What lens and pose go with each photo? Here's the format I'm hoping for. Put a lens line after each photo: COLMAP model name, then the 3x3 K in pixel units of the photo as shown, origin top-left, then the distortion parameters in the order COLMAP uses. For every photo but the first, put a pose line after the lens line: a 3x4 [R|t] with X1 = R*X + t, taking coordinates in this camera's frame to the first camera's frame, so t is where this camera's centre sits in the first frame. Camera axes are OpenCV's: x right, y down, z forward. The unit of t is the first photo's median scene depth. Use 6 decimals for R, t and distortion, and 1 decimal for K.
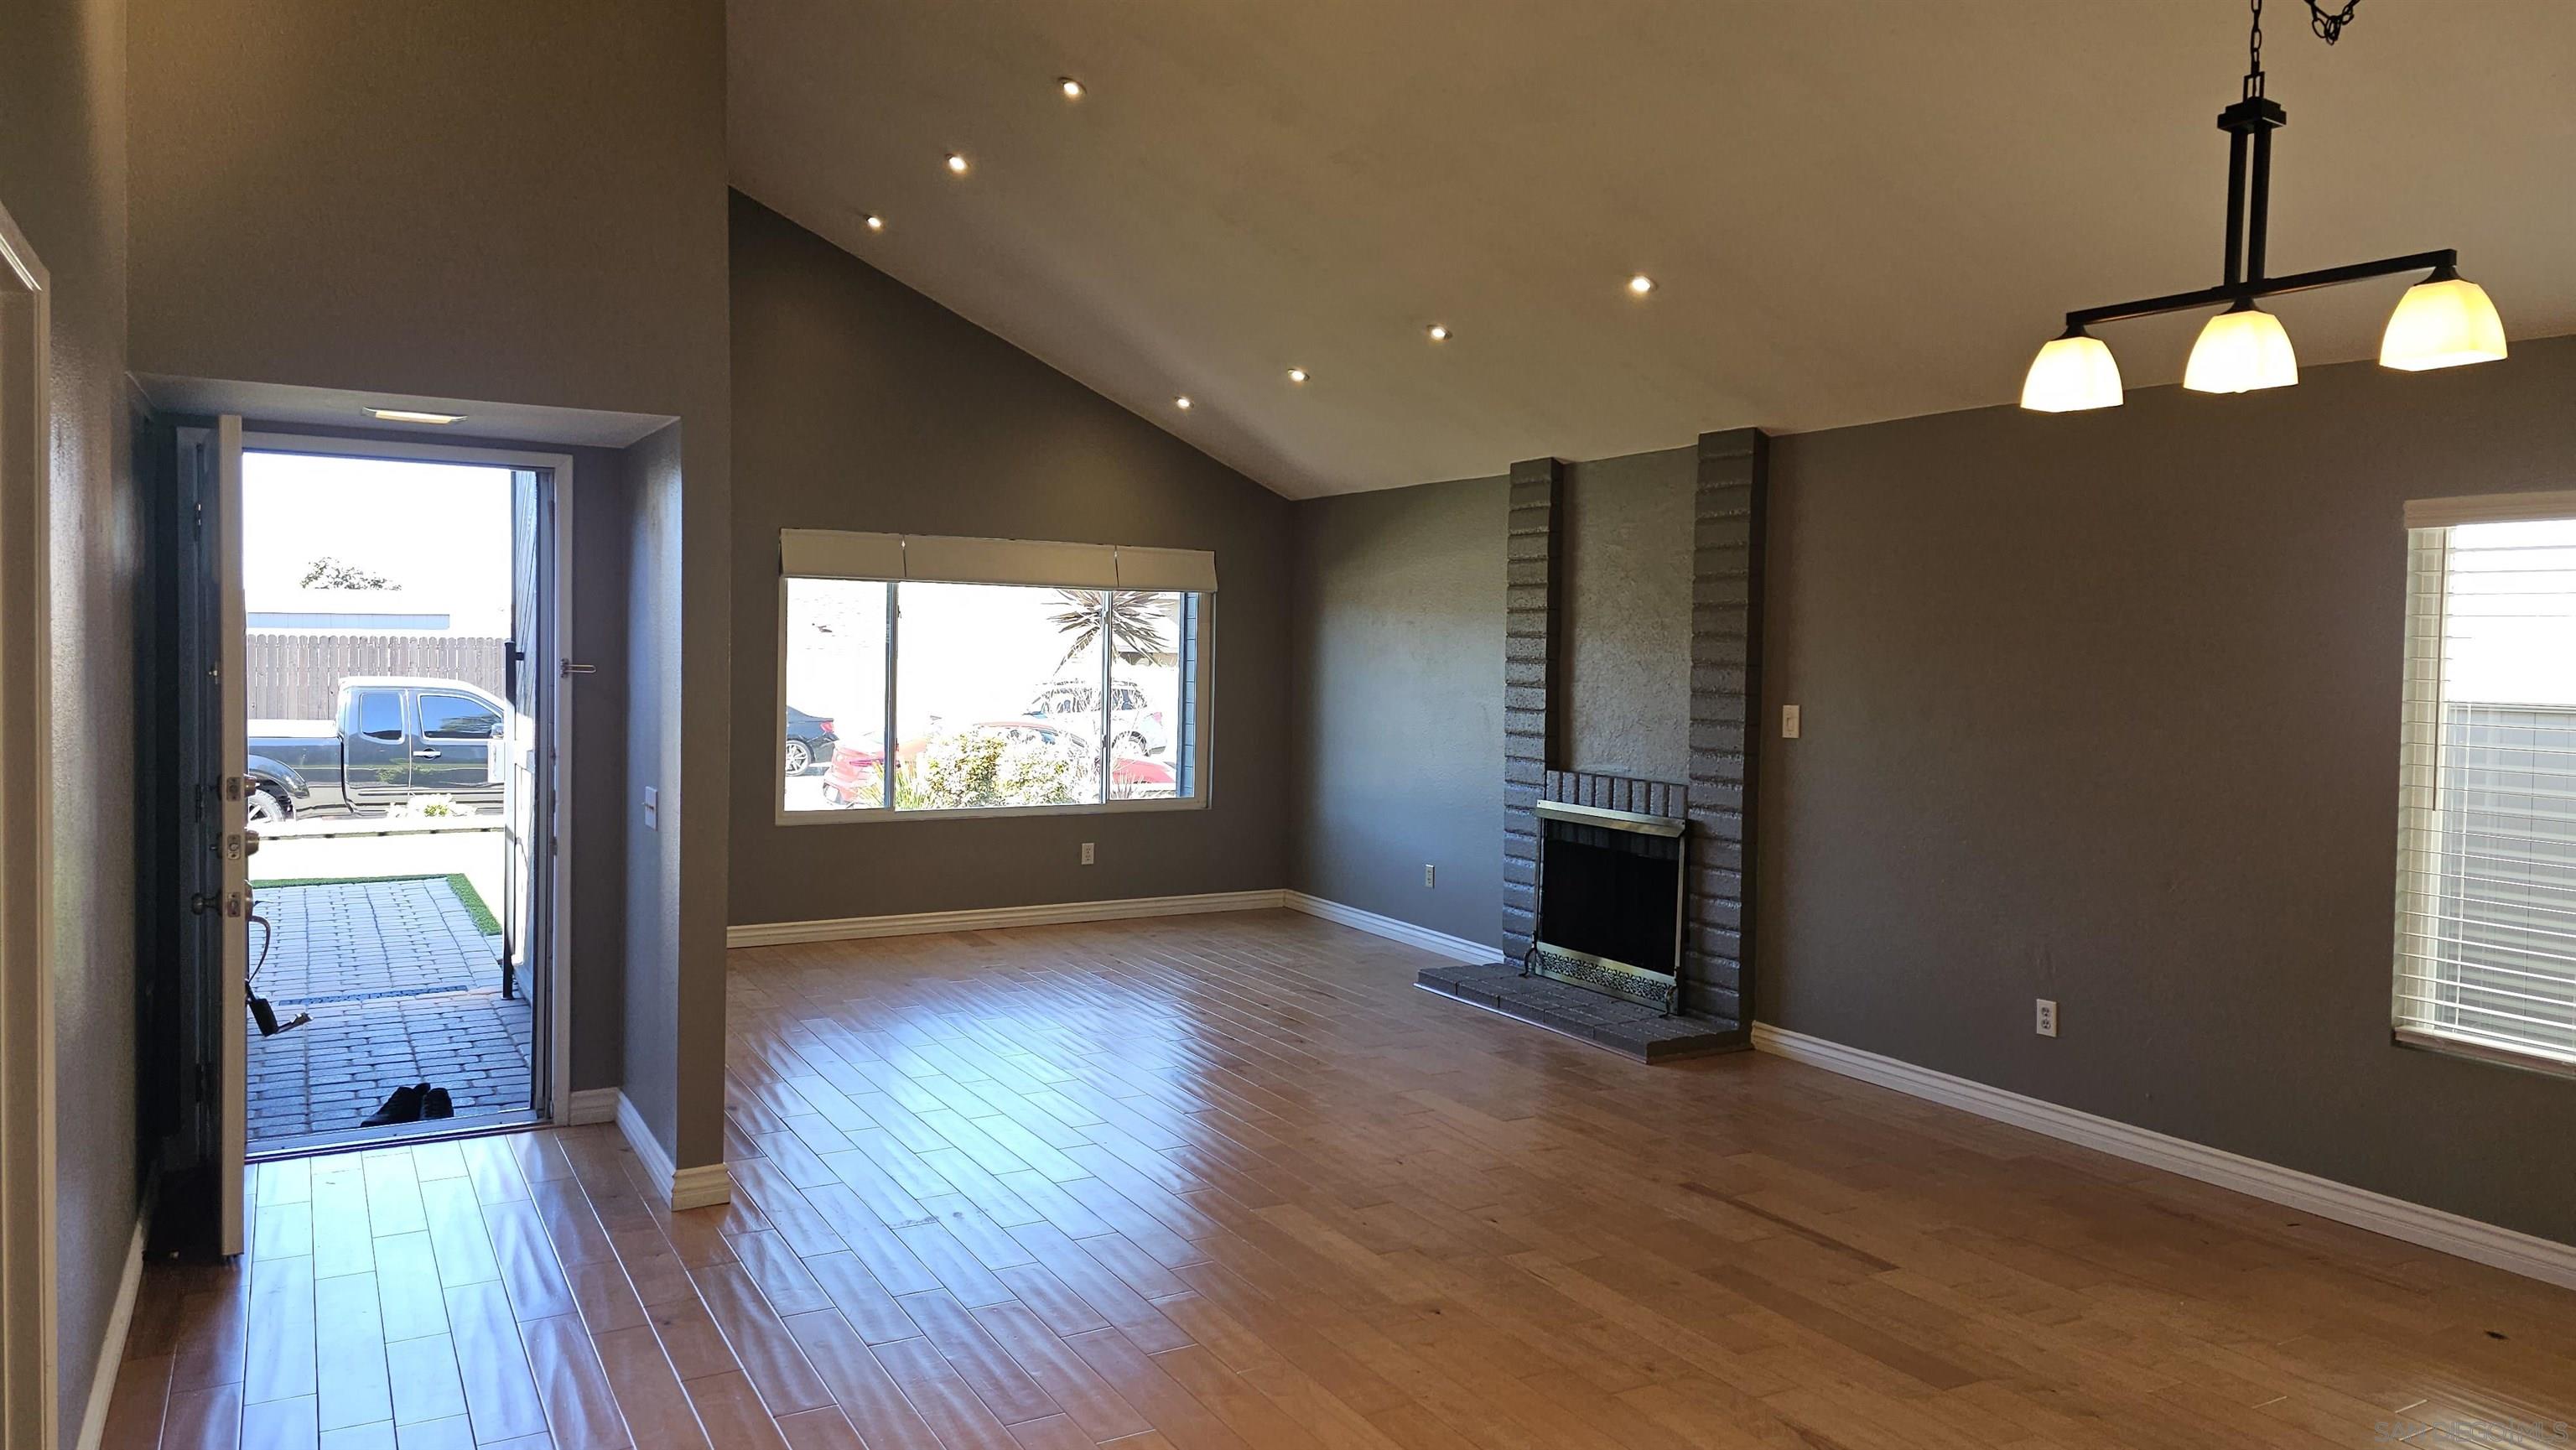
lens RADIAL K [[1731.9, 0, 1299.5], [0, 1731.9, 739.7], [0, 0, 1]] dist [0.047223, -0.005708]
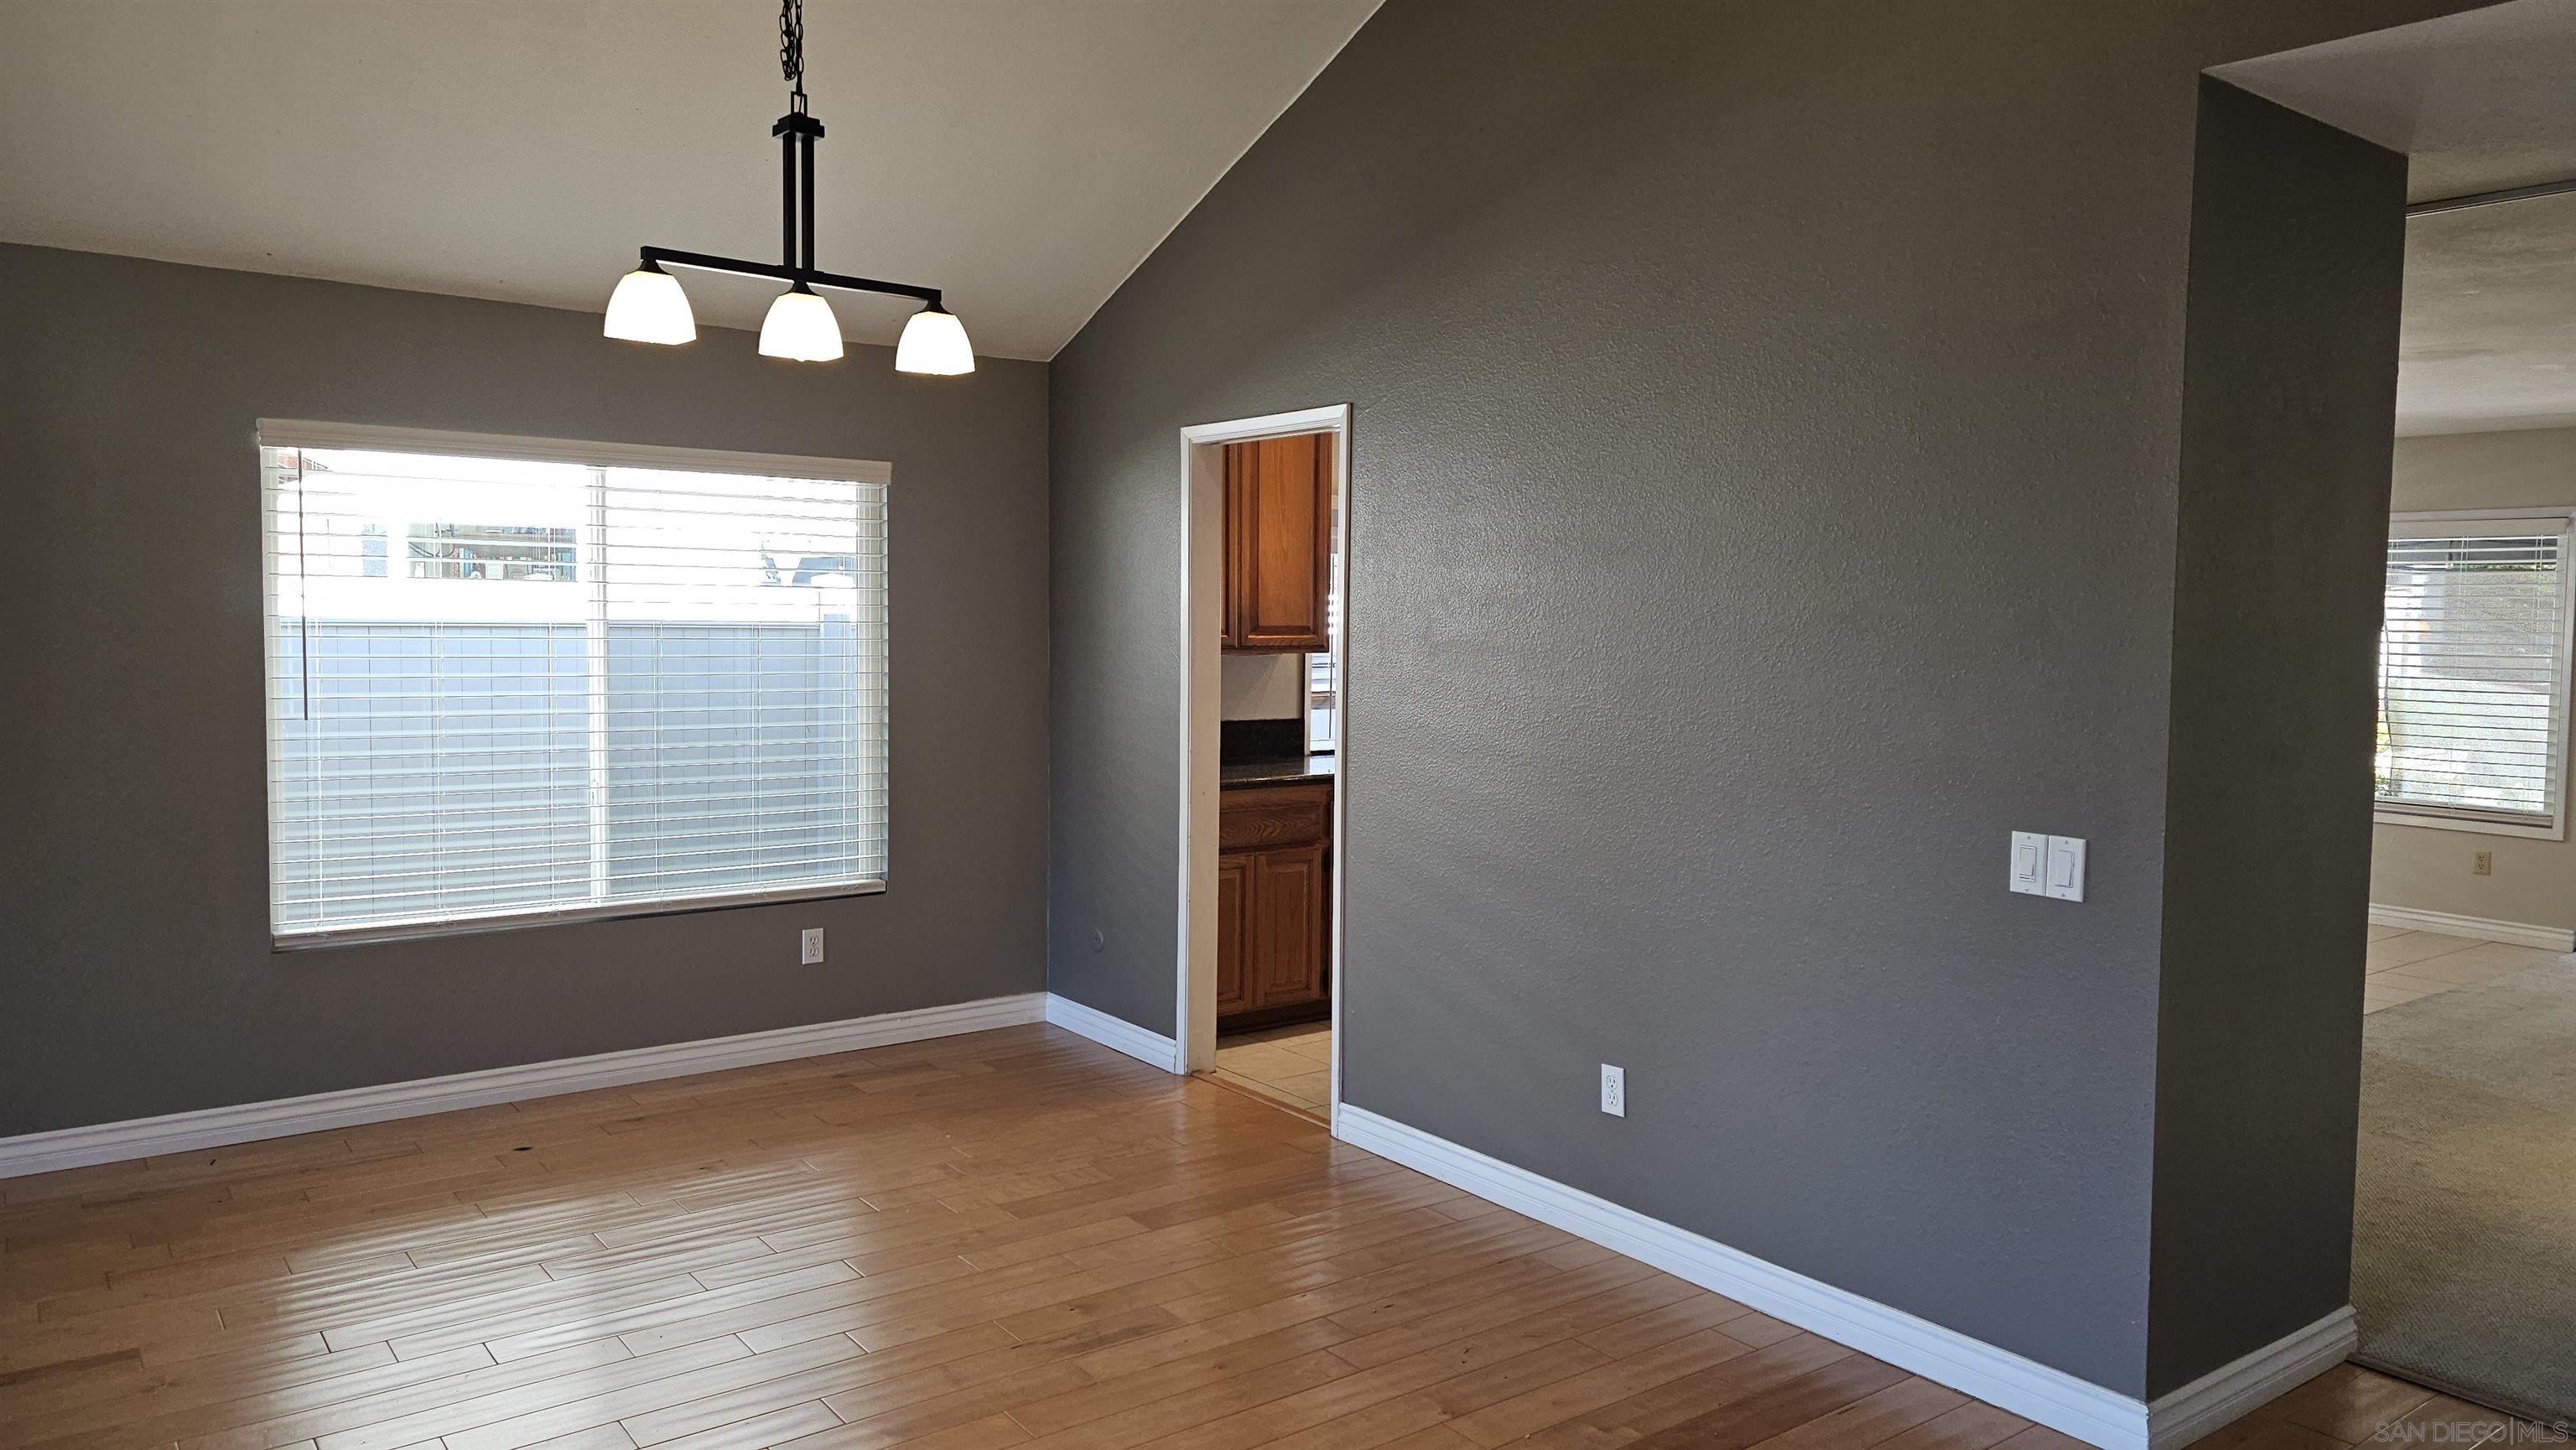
lens RADIAL K [[1731.9, 0, 1307.3], [0, 1731.9, 702.3], [0, 0, 1]] dist [0.047223, -0.005708]
pose [[-0.100650, -0.074682, 0.992115, -0.647078], [0.038330, 0.996147, 0.078874, -0.041967], [-0.994183, 0.045967, -0.097400, 0.724588]]
